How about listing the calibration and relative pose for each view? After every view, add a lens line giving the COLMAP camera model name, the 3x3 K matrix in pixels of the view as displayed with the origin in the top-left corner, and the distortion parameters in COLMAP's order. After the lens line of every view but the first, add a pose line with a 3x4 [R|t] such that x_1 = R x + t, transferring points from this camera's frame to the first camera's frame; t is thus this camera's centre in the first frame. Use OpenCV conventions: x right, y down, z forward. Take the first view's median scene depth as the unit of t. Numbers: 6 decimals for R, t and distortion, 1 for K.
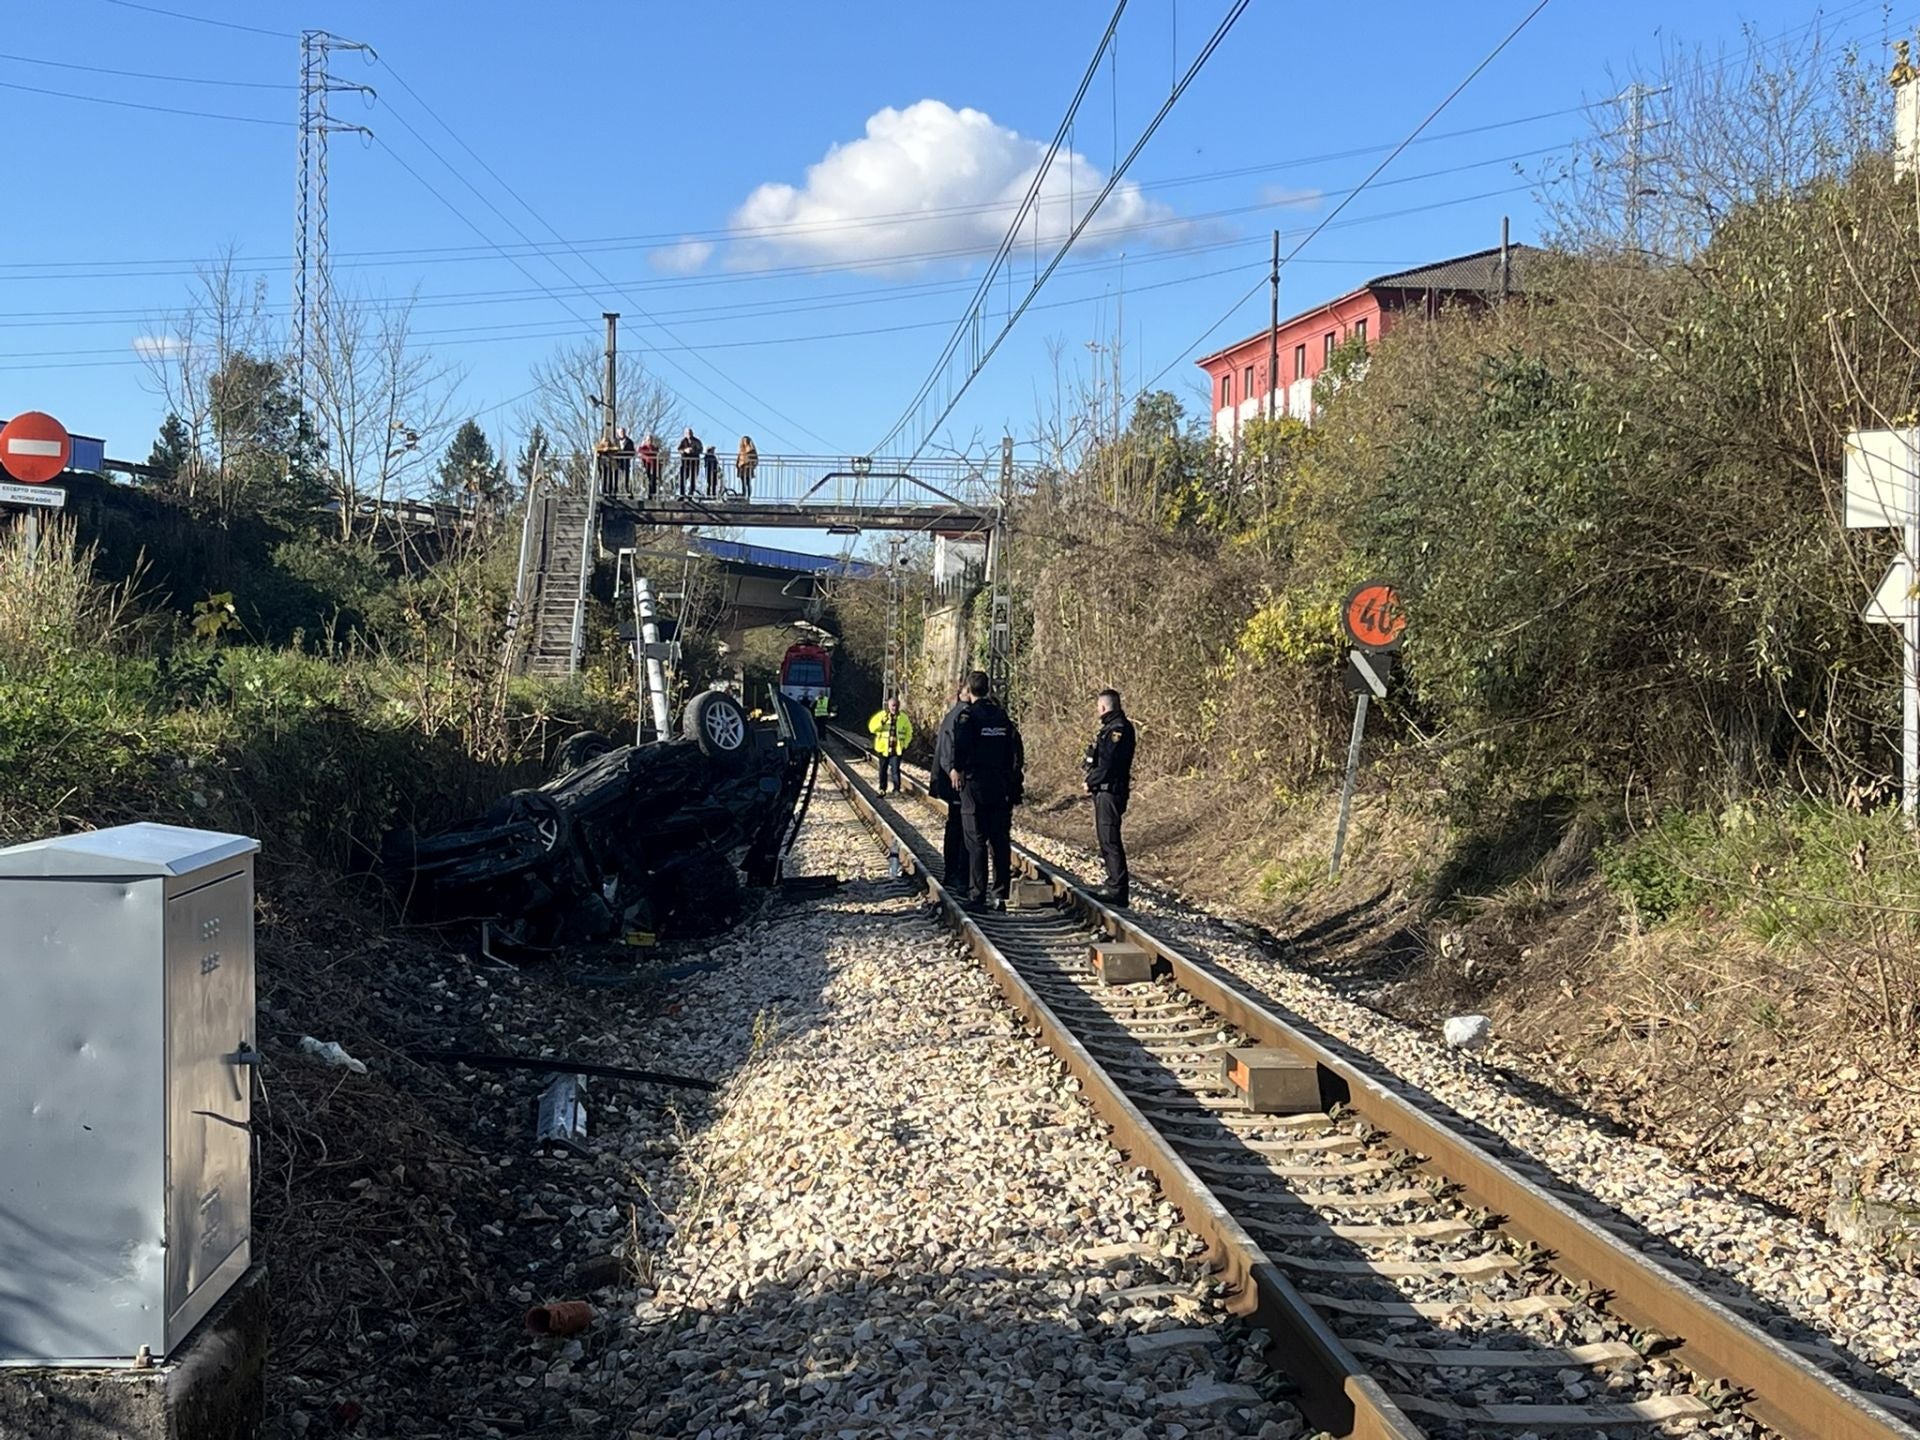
lens RADIAL K [[3031.8, 0, 940.8], [0, 3031.8, 722.1], [0, 0, 1]] dist [0.062677, 0.000000]
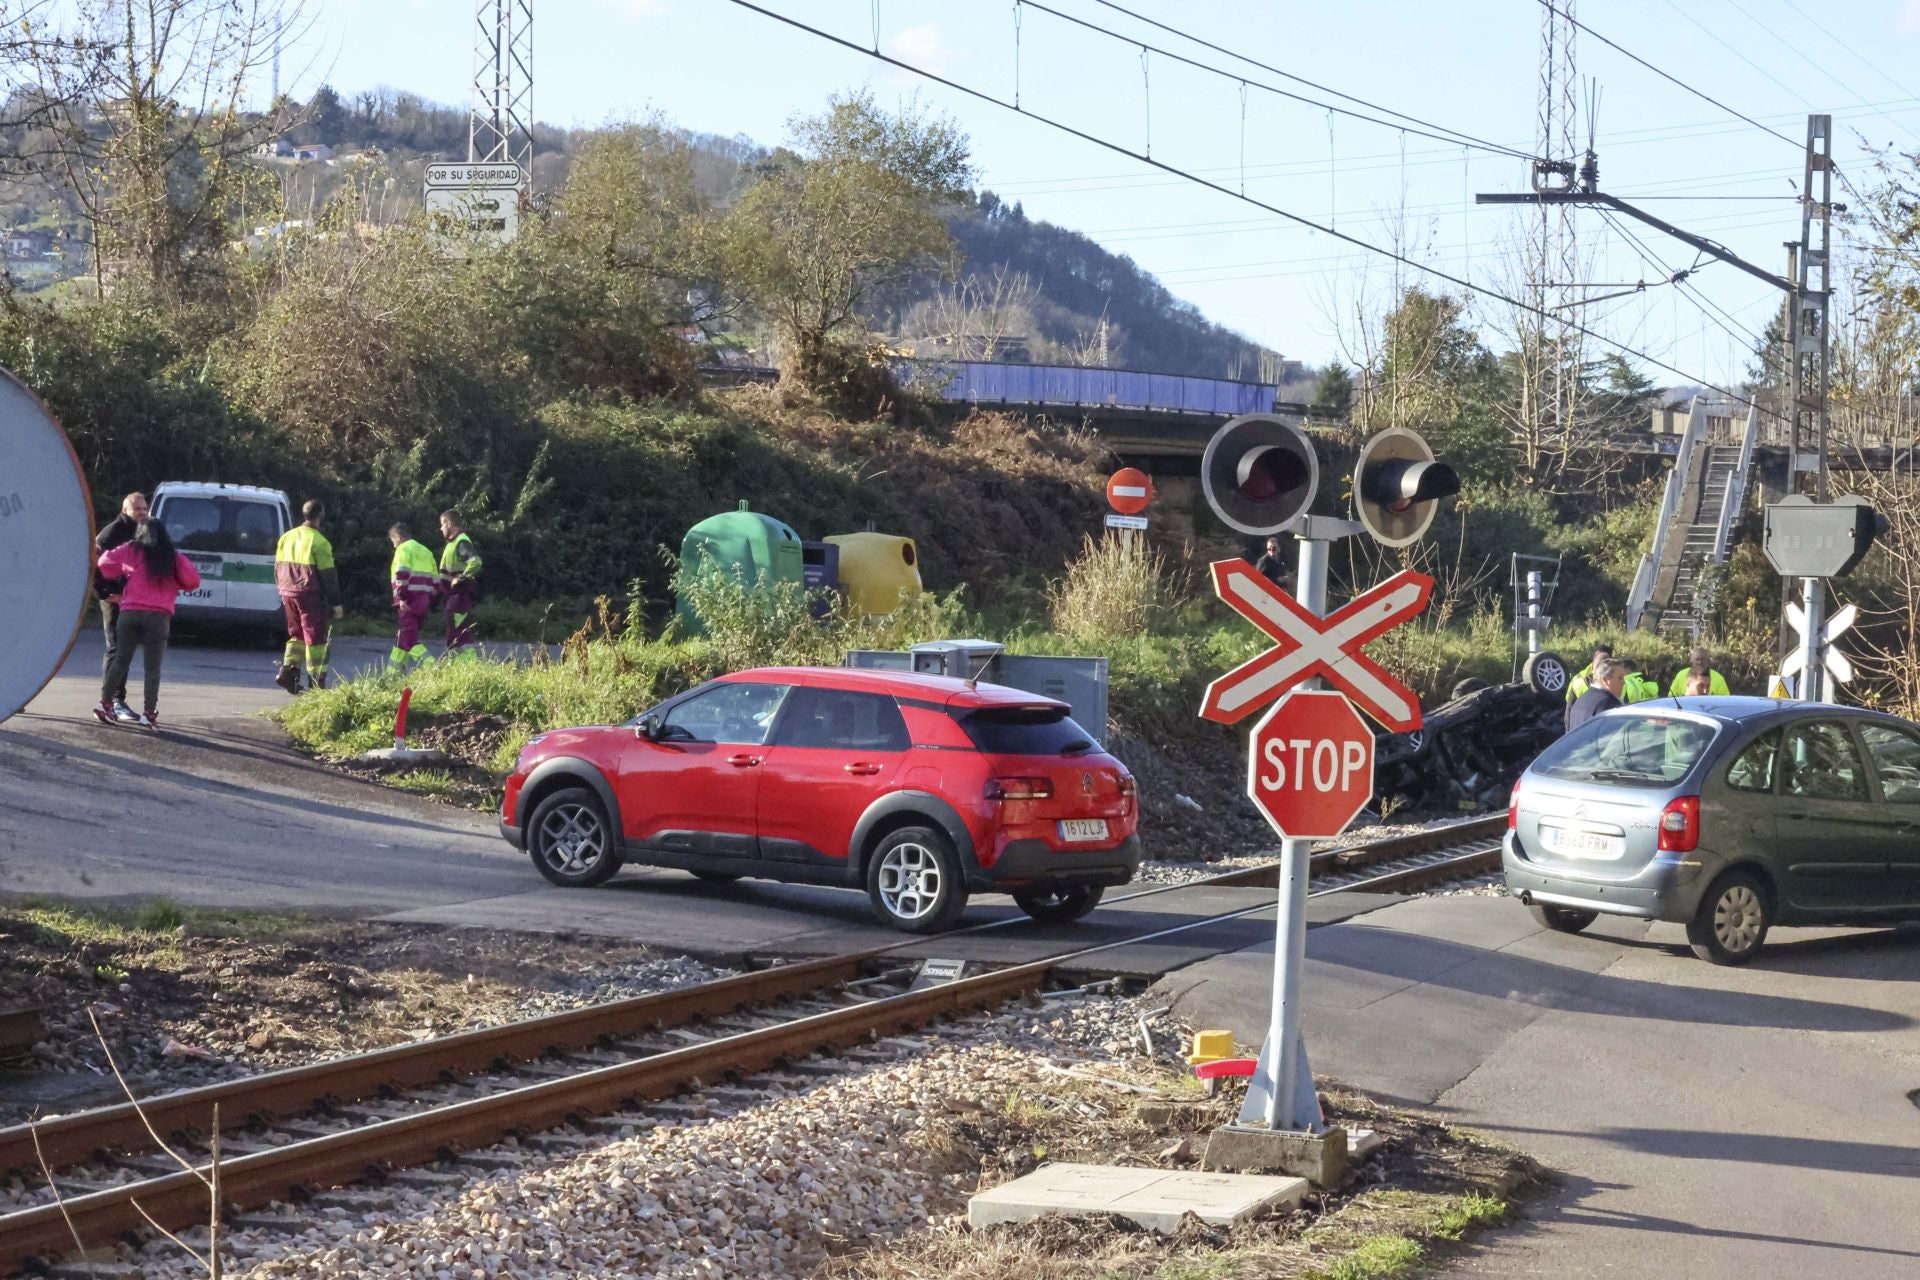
lens RADIAL K [[4402.9, 0, 950.9], [0, 4402.9, 626.8], [0, 0, 1]] dist [0.010814, 0.000000]
pose [[0.934372, 0.004956, -0.356264, 0.418087], [-0.009395, 0.999898, -0.010732, 0.003539], [0.356175, 0.013375, 0.934324, -1.127632]]
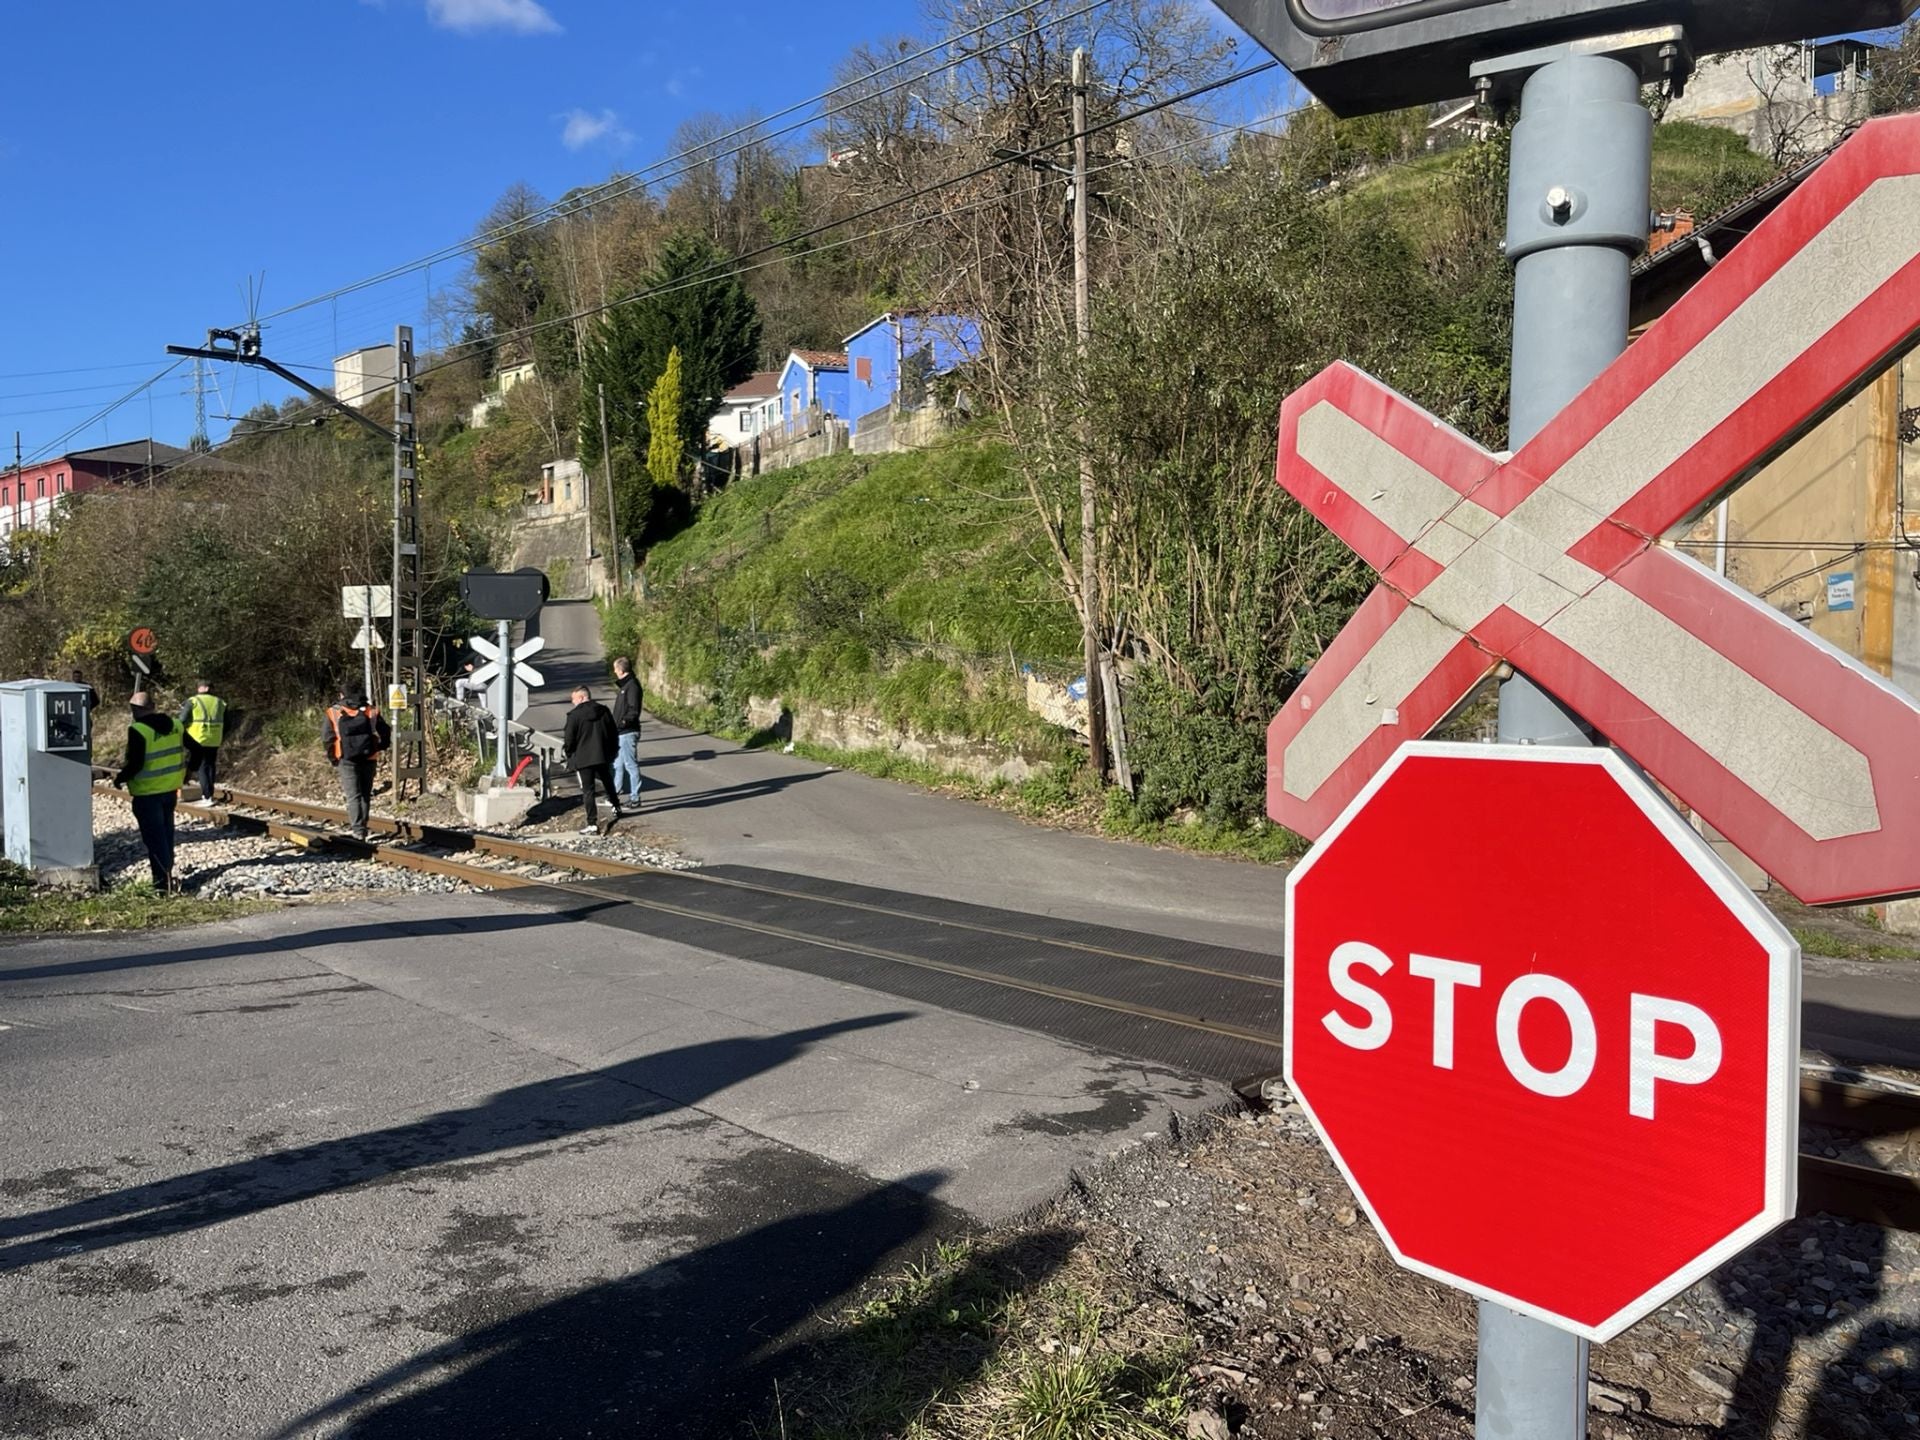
lens RADIAL K [[1505.7, 0, 941.6], [0, 1505.7, 728.9], [0, 0, 1]] dist [0.014168, 0.000034]
pose [[0.778222, -0.052738, 0.625771, -0.143709], [0.027893, 0.998387, 0.049452, -0.006972], [-0.627370, -0.021031, 0.778437, -0.422903]]
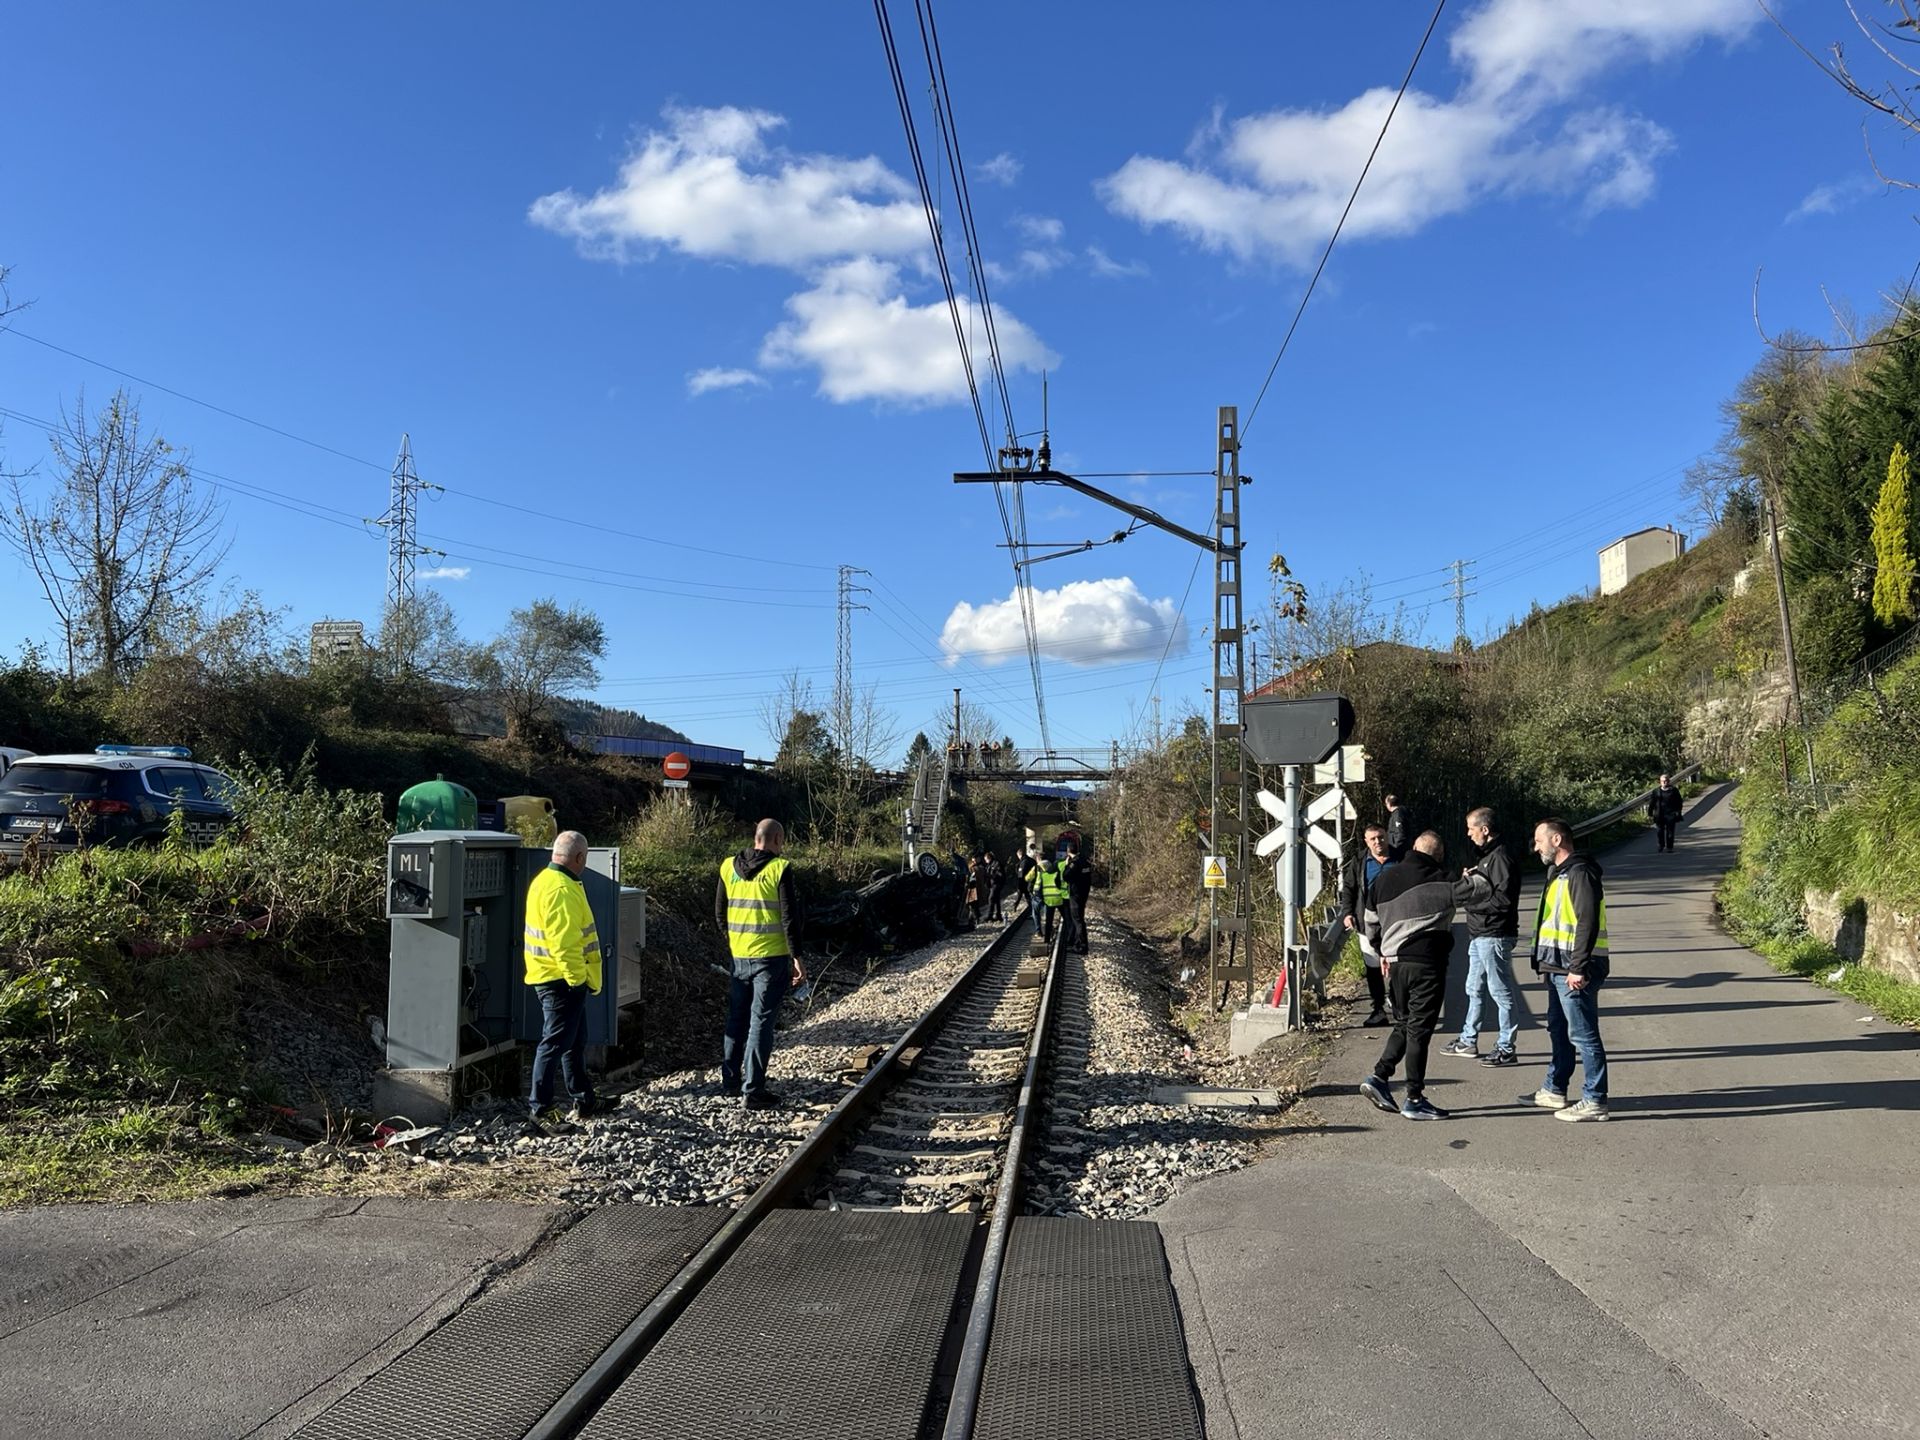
lens RADIAL K [[1450.9, 0, 950.6], [0, 1450.9, 714.0], [0, 0, 1]] dist [0.060254, -0.071518]
pose [[0.989721, -0.030881, -0.139639, 0.119566], [0.015748, 0.994003, -0.108209, 0.006195], [0.142143, 0.104897, 0.984272, -0.223693]]
